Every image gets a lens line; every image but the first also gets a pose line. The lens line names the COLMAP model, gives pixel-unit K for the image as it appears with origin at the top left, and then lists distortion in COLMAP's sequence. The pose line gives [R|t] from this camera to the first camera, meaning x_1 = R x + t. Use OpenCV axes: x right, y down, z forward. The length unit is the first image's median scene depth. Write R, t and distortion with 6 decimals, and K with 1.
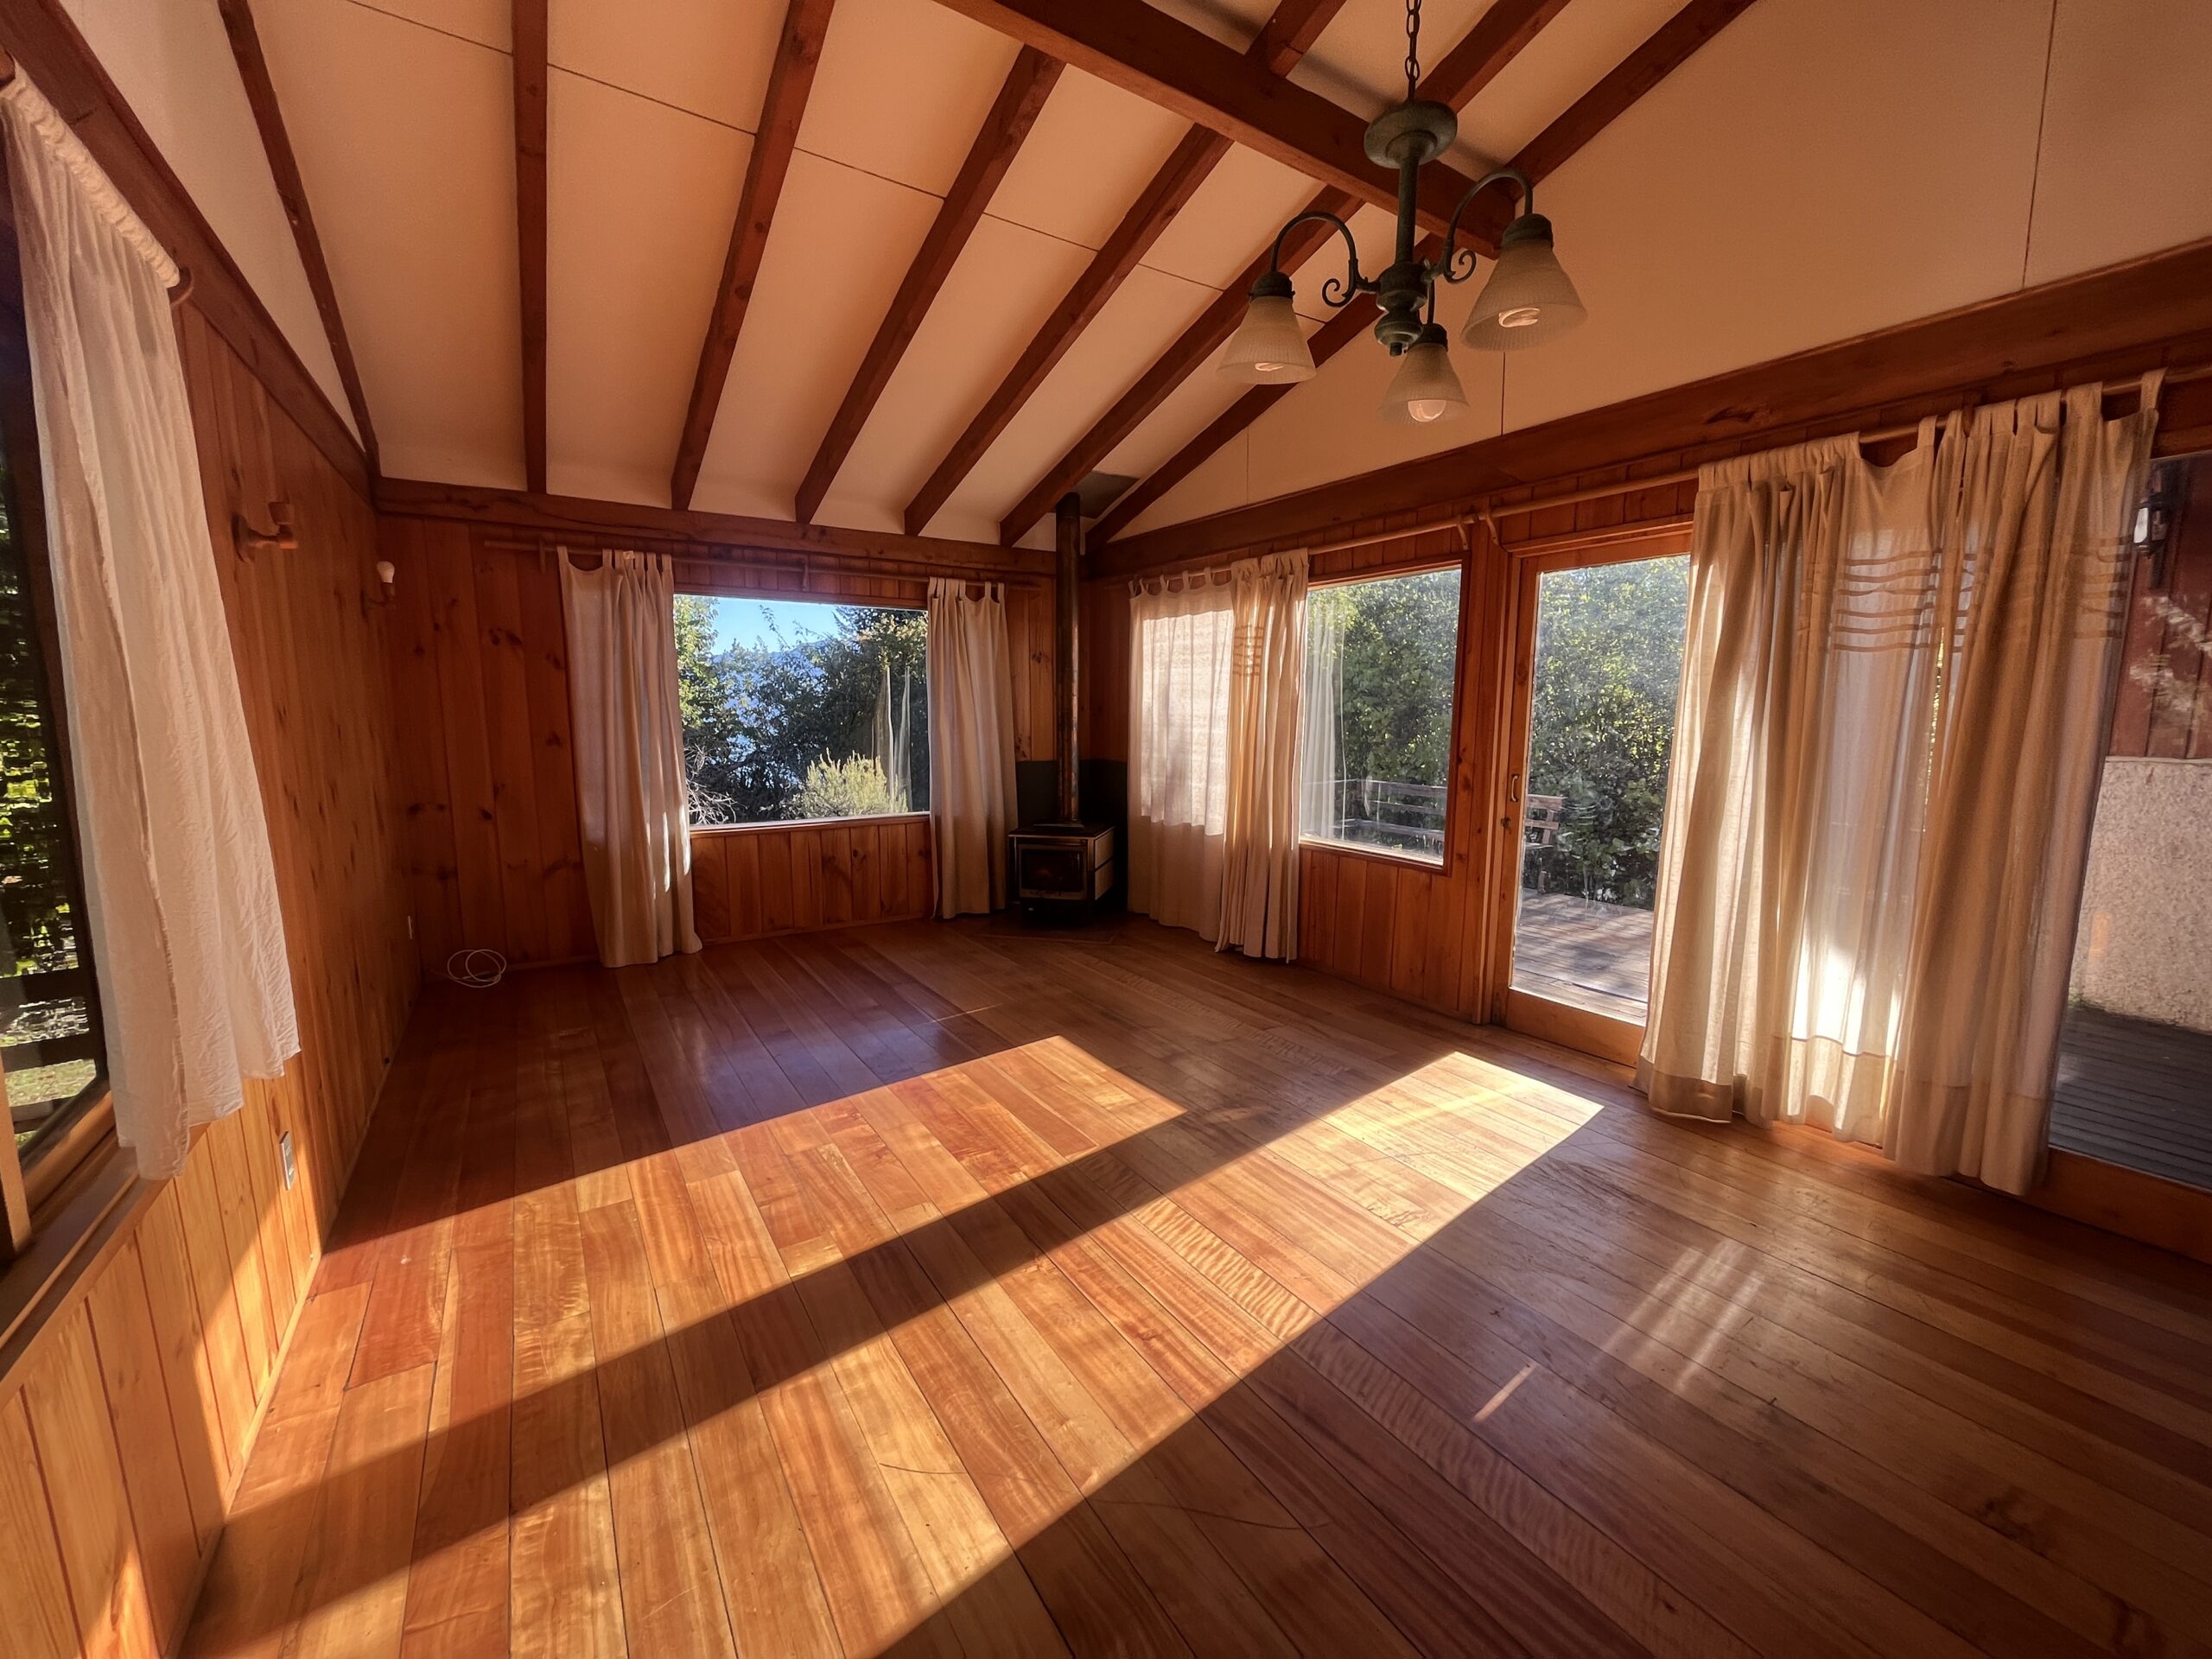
lens RADIAL K [[892.0, 0, 1099.4], [0, 892.0, 826.3], [0, 0, 1]] dist [-0.002203, -0.000505]
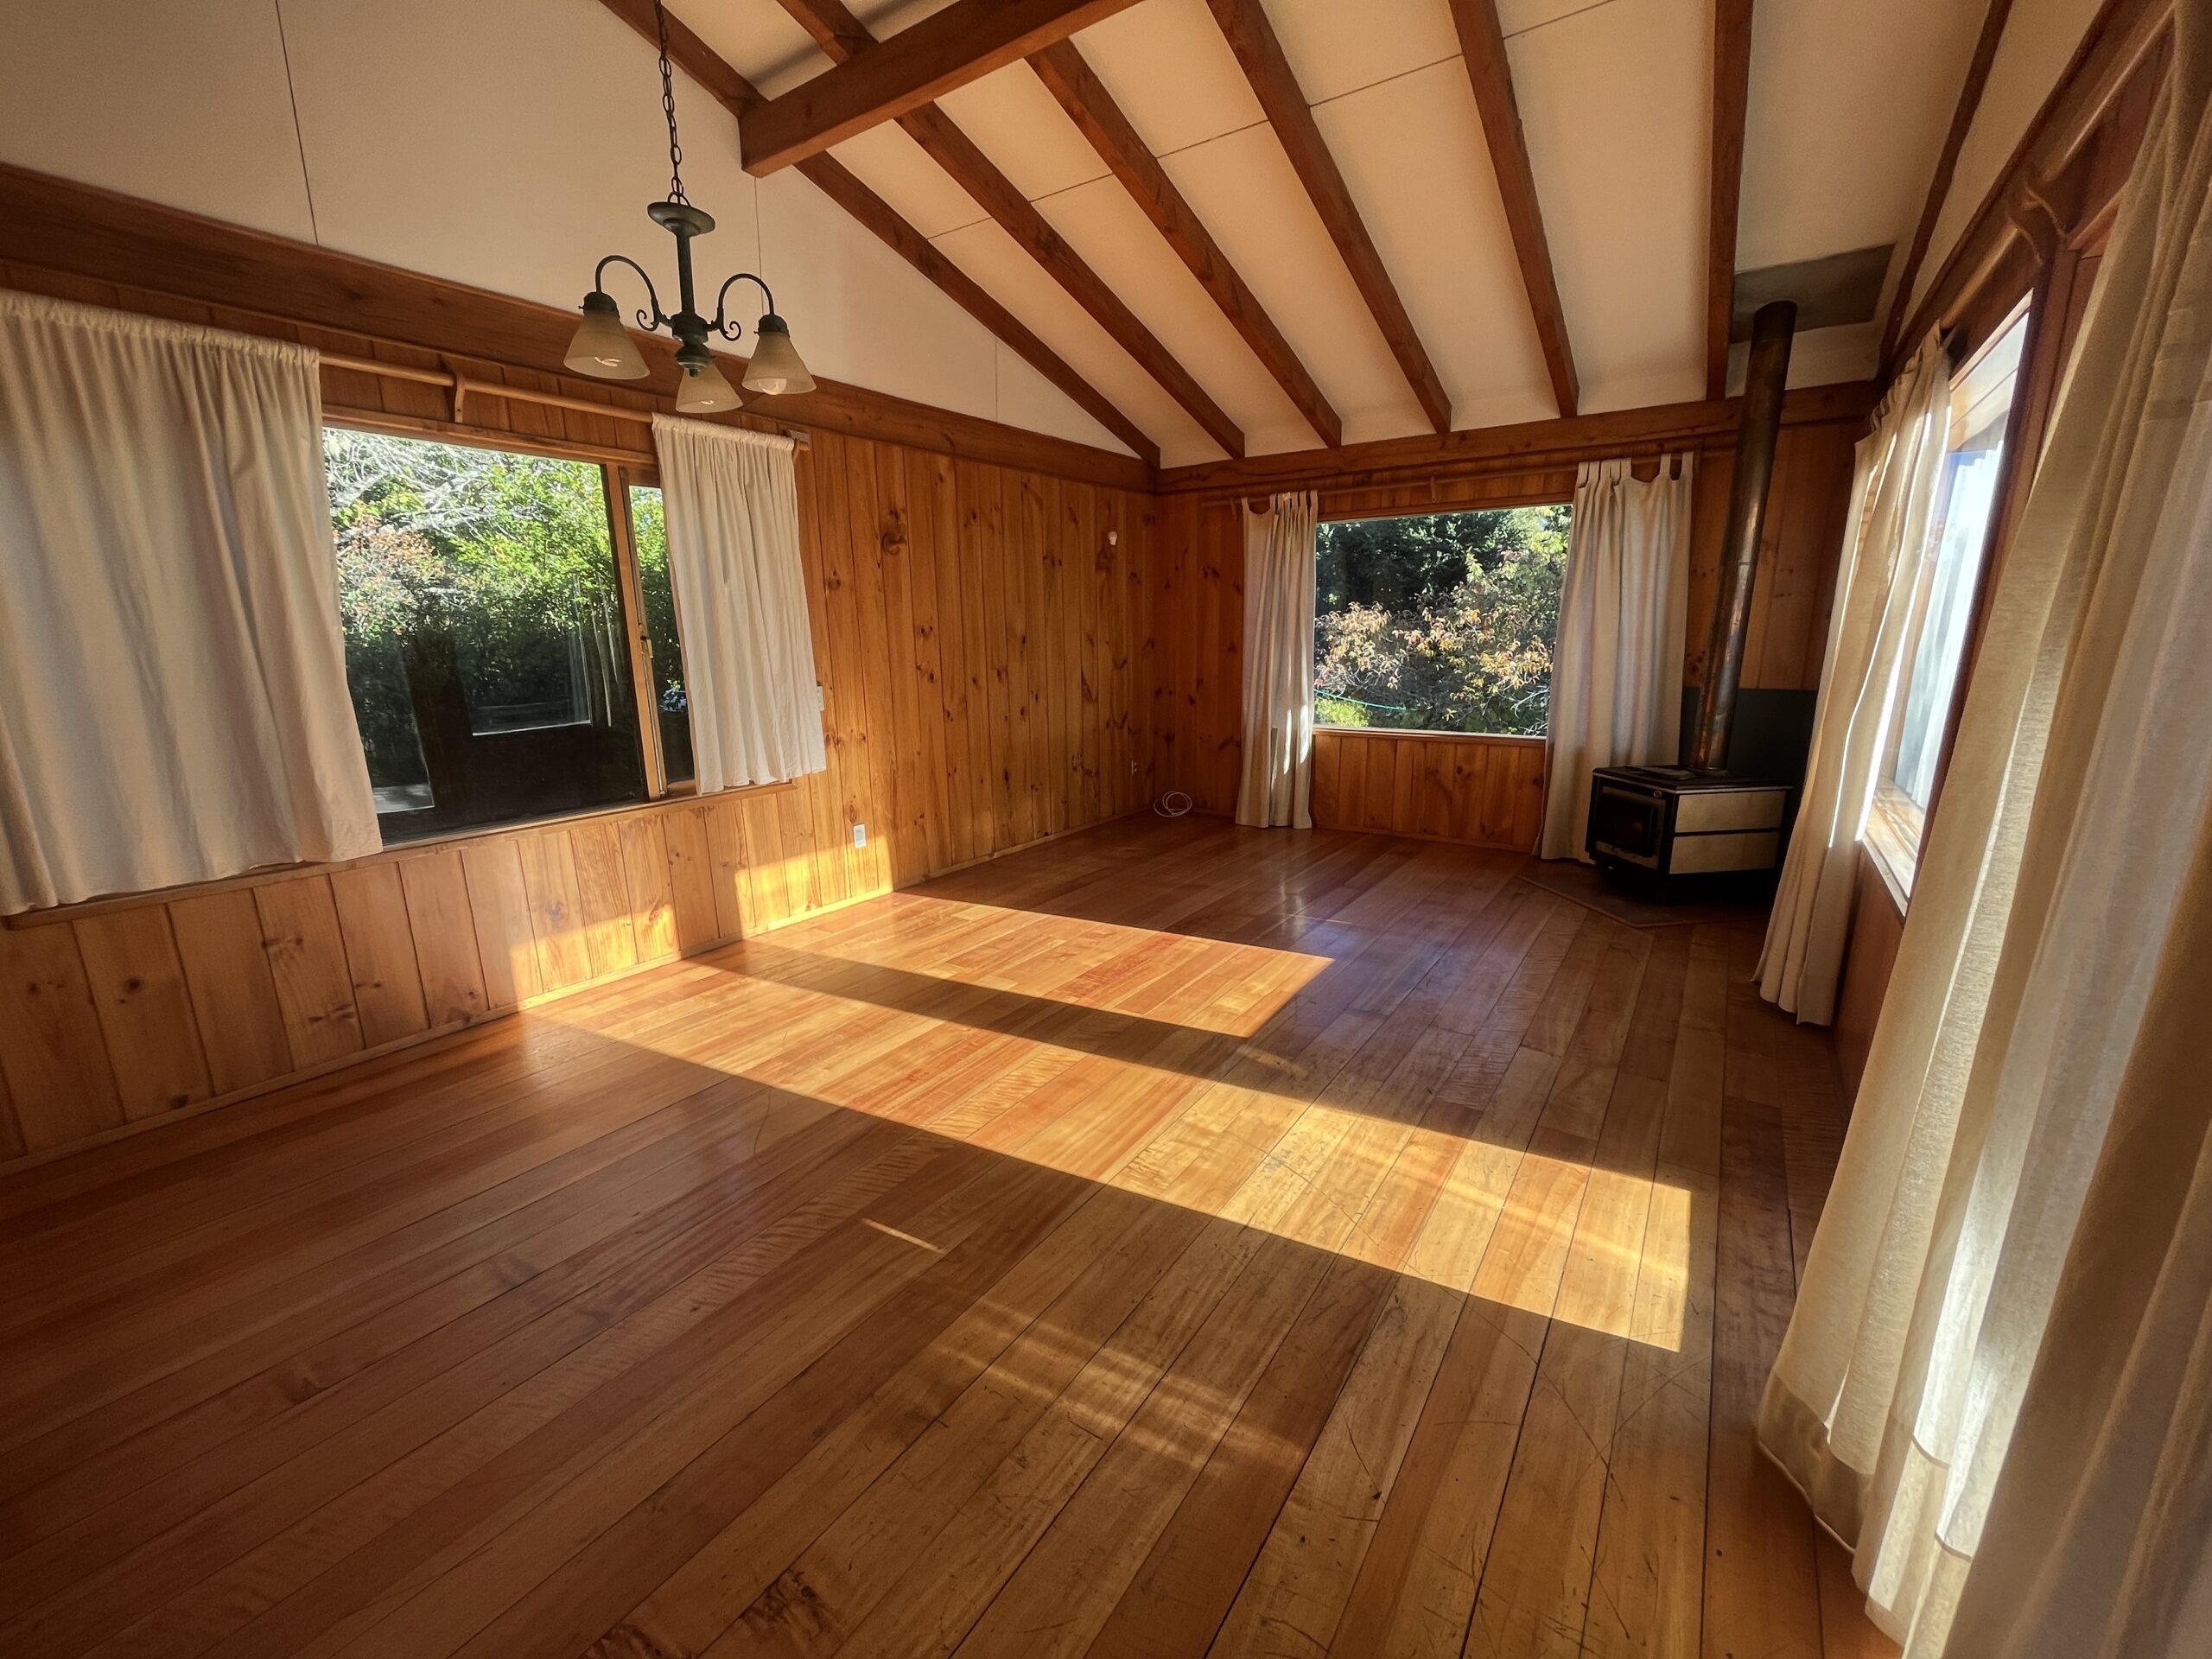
lens RADIAL K [[892.0, 0, 1099.4], [0, 892.0, 826.3], [0, 0, 1]] dist [-0.002203, -0.000505]
pose [[0.376508, 0.195372, -0.905578, 0.719396], [-0.108330, 0.980088, 0.166407, -0.044158], [0.920058, 0.035447, 0.390176, 0.375403]]
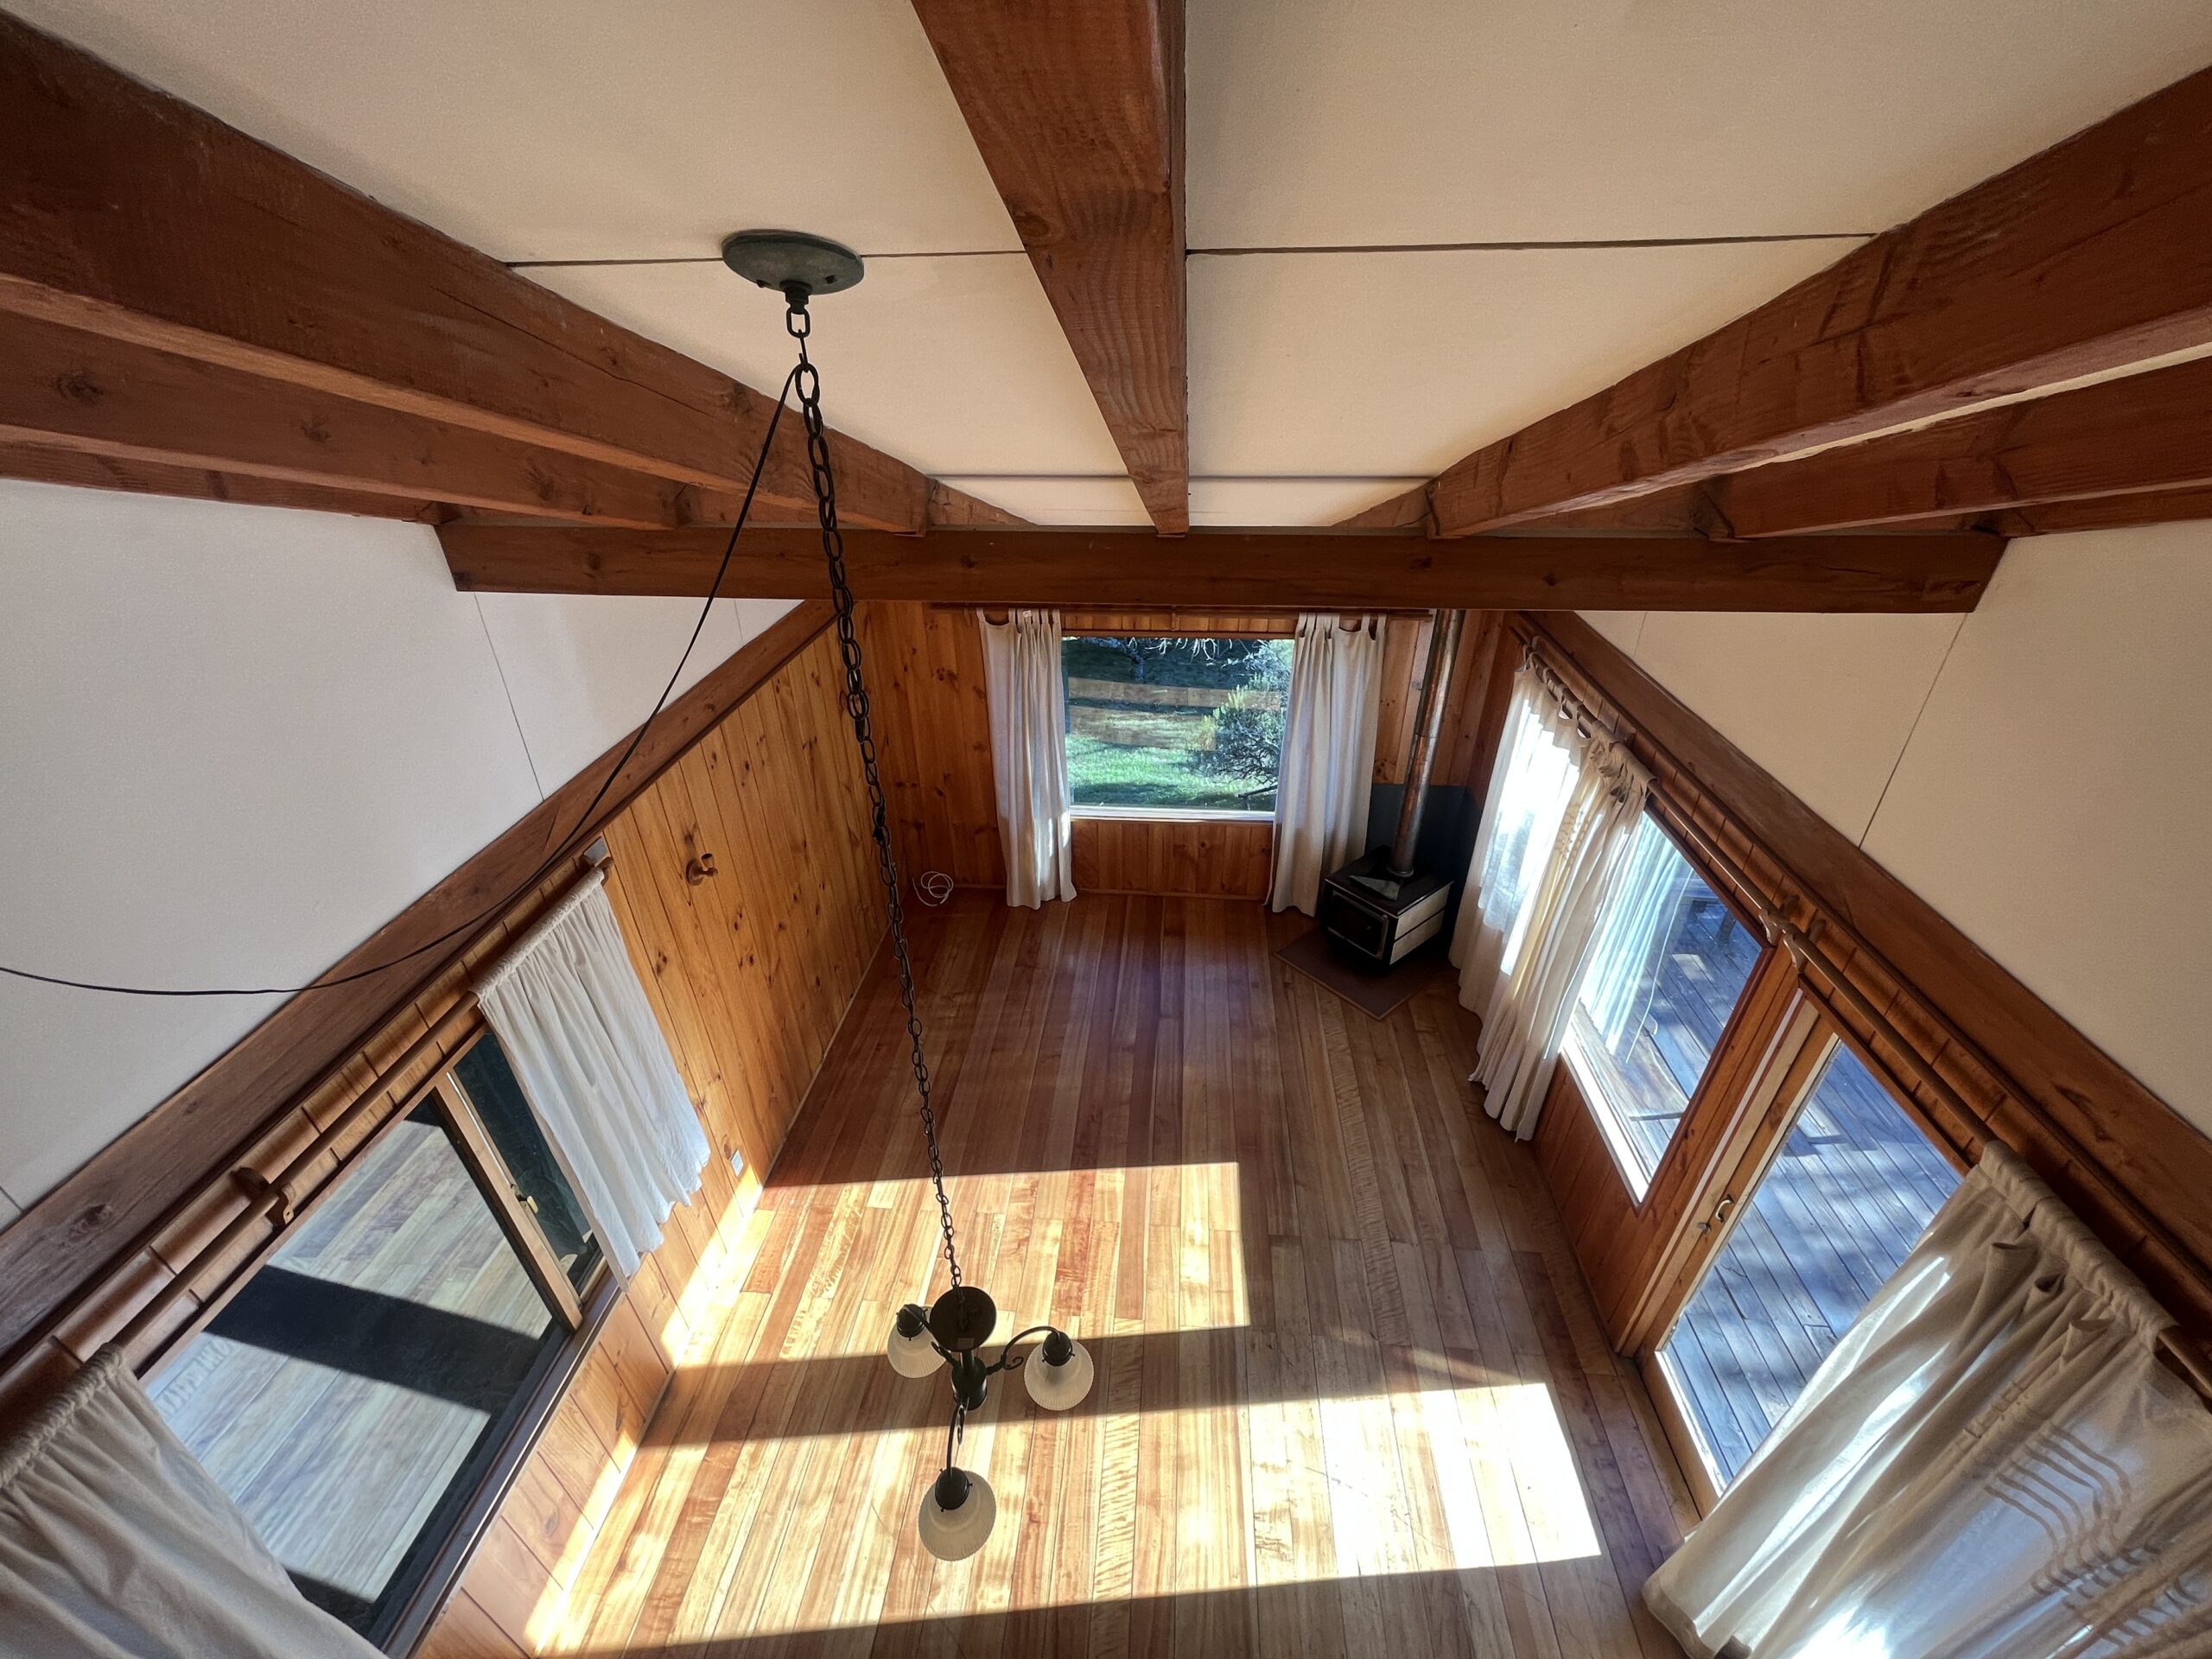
lens RADIAL K [[892.0, 0, 1099.4], [0, 892.0, 826.3], [0, 0, 1]] dist [-0.002203, -0.000505]
pose [[0.787538, 0.304798, -0.535613, 0.342843], [-0.065348, 0.905530, 0.419220, -0.692108], [0.612791, -0.295150, 0.733058, 0.125310]]
